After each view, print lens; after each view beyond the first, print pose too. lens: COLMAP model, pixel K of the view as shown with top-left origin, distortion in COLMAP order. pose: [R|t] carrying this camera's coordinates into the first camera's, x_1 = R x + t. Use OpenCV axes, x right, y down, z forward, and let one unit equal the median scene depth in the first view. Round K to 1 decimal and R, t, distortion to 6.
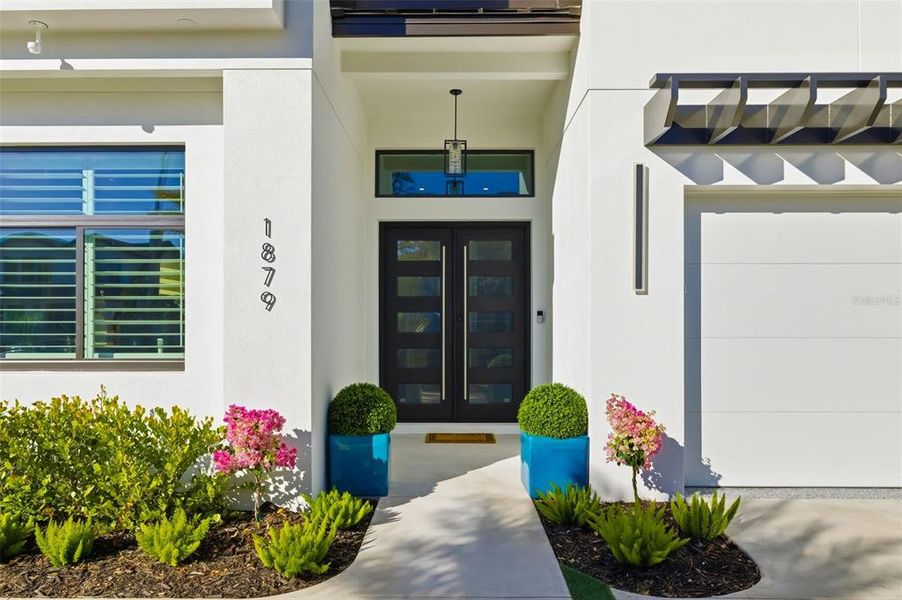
lens RADIAL K [[624.9, 0, 449.9], [0, 624.9, 318.1], [0, 0, 1]] dist [0.002831, 0.000426]
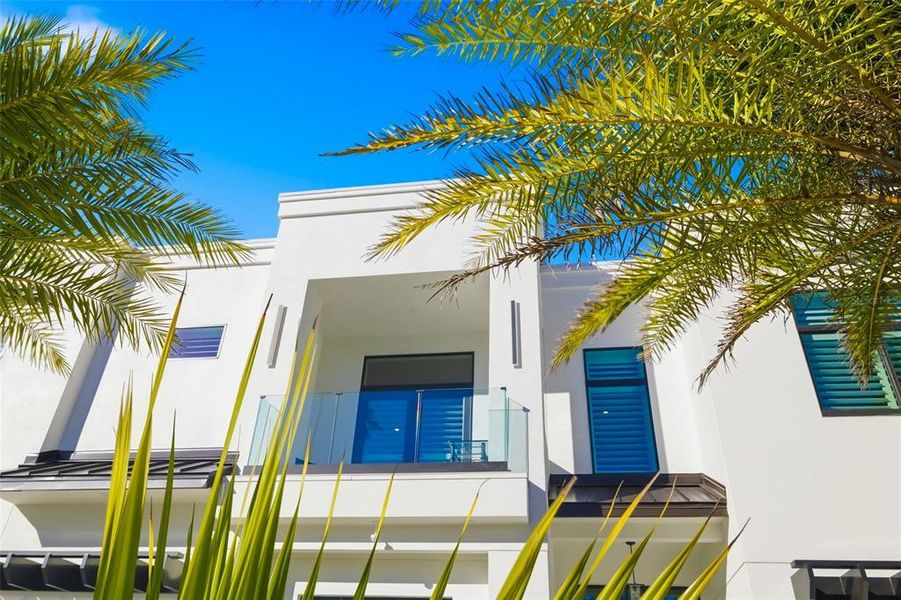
lens RADIAL K [[692.9, 0, 448.6], [0, 692.9, 271.5], [0, 0, 1]] dist [-0.000617, 0.001059]
pose [[0.988244, -0.048828, -0.144879, -0.196899], [-0.043280, 0.819519, -0.571415, 0.012307], [0.146632, 0.570968, 0.807771, -0.807637]]
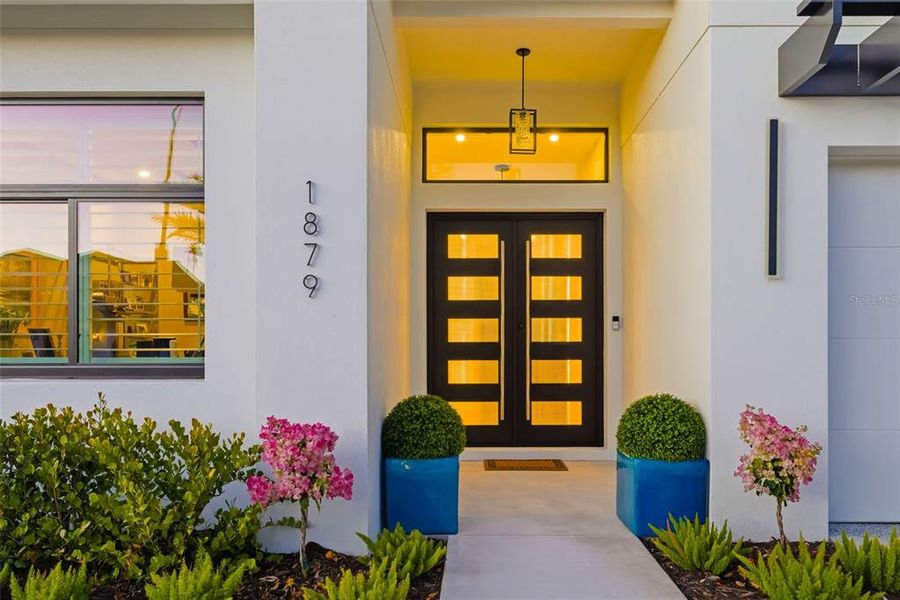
lens RADIAL K [[651.5, 0, 470.1], [0, 651.5, 351.5], [0, 0, 1]] dist [0.000471, 0.003830]
pose [[0.999999, -0.000521, 0.001521, -0.099453], [0.000505, 0.999949, 0.010122, 0.048636], [-0.001526, -0.010122, 0.999948, 0.192434]]
